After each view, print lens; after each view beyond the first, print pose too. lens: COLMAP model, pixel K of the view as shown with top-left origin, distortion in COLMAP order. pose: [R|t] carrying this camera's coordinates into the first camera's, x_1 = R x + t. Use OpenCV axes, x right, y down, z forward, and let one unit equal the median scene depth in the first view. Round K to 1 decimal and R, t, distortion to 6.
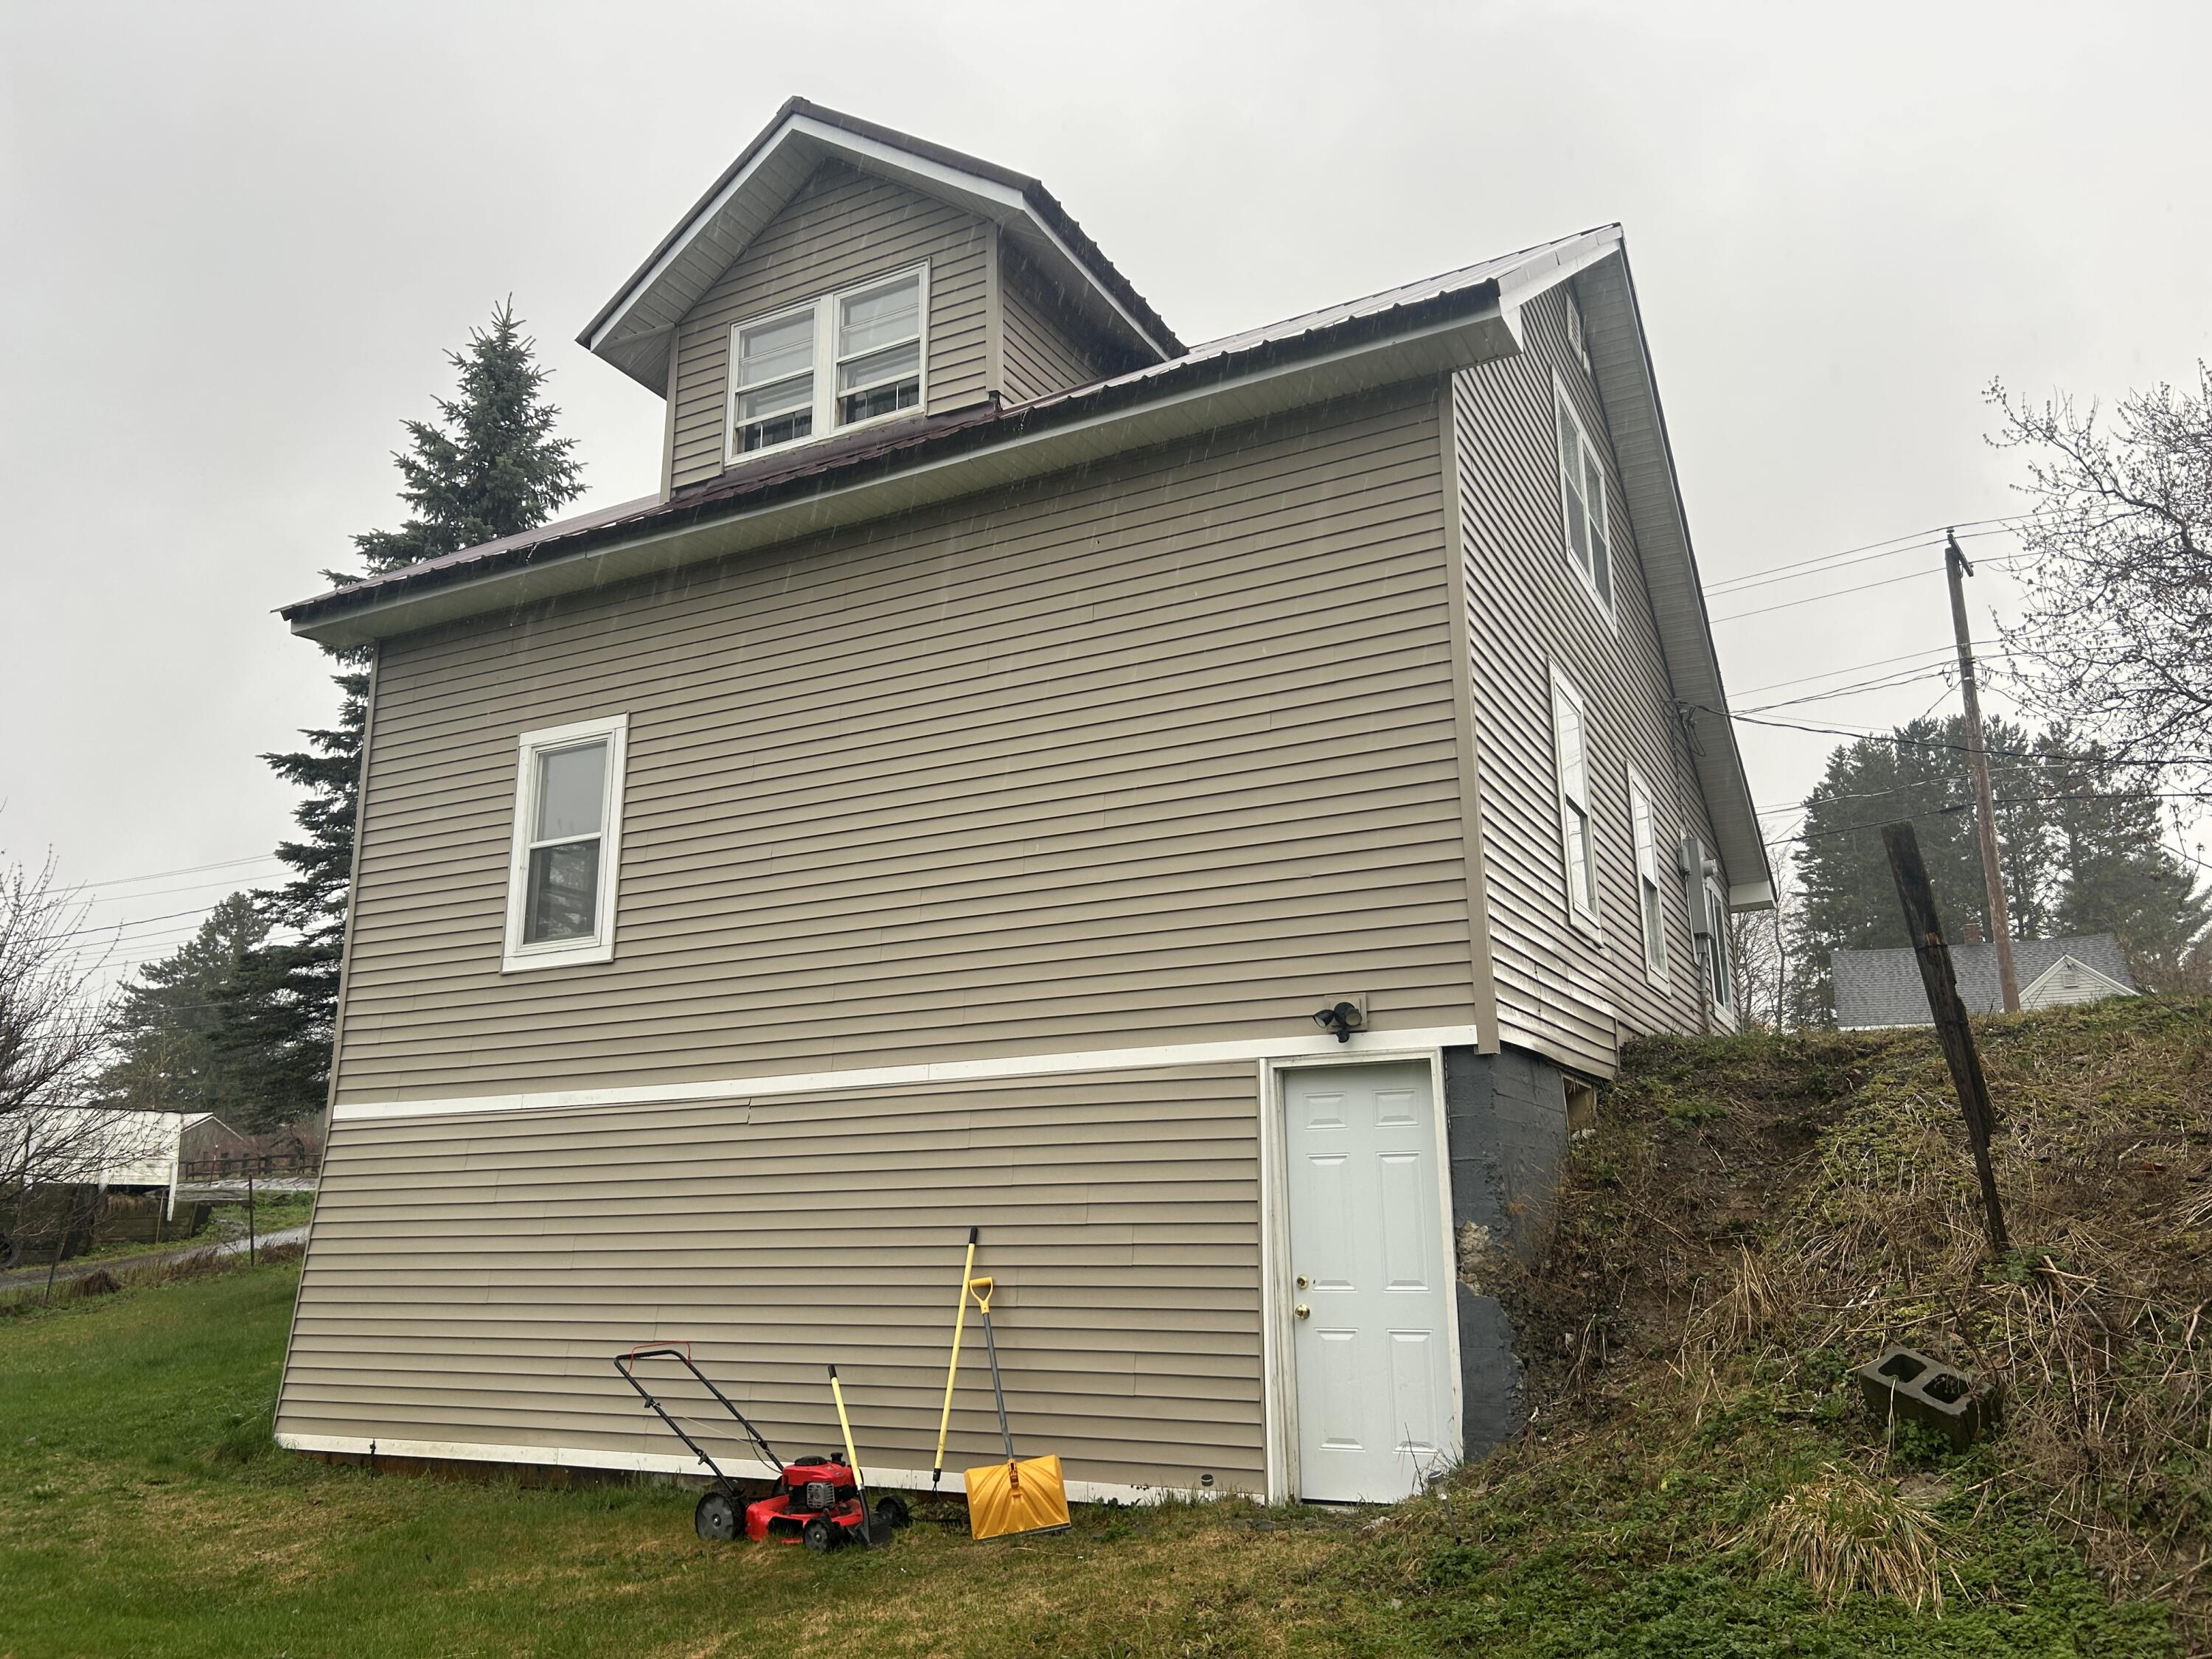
lens RADIAL K [[1665.4, 0, 1106.0], [0, 1665.4, 829.5], [0, 0, 1]] dist [0.099792, -0.167562]
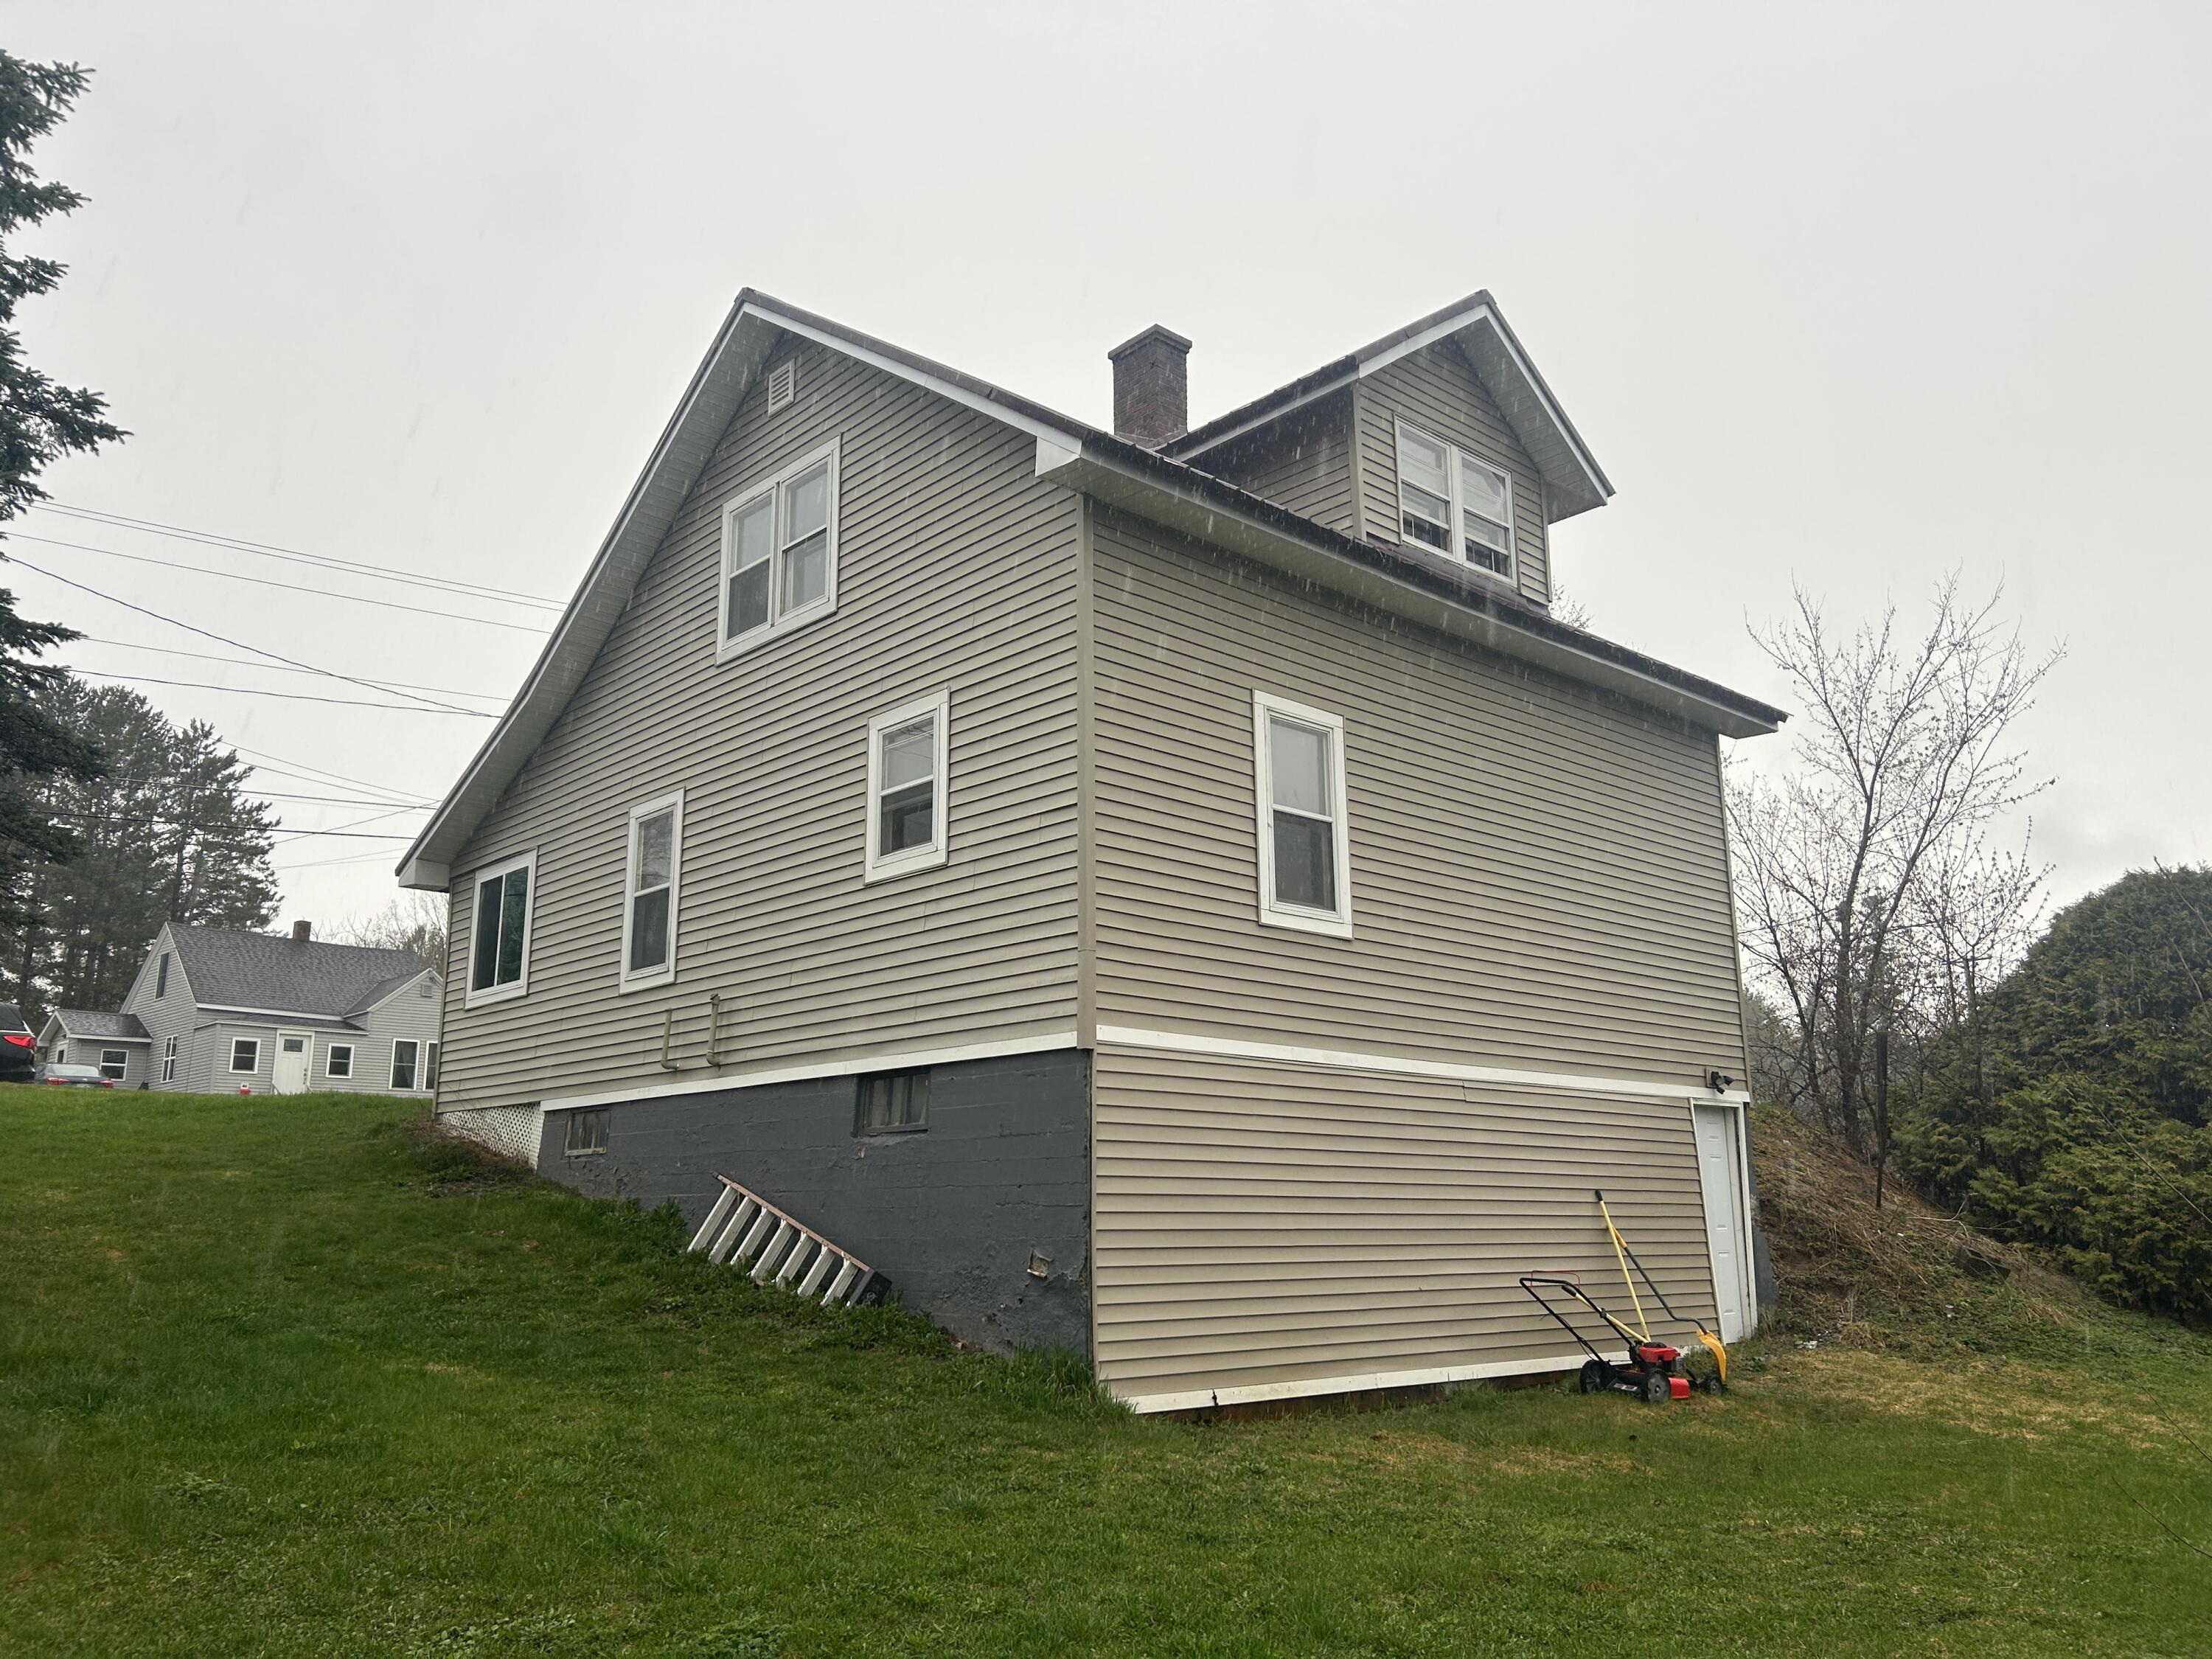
lens RADIAL K [[1665.4, 0, 1106.0], [0, 1665.4, 829.5], [0, 0, 1]] dist [0.099792, -0.167562]
pose [[0.345818, 0.224705, 0.910998, -1.363506], [-0.224154, 0.962574, -0.152337, 0.211386], [-0.911134, -0.151523, 0.383244, 0.728539]]
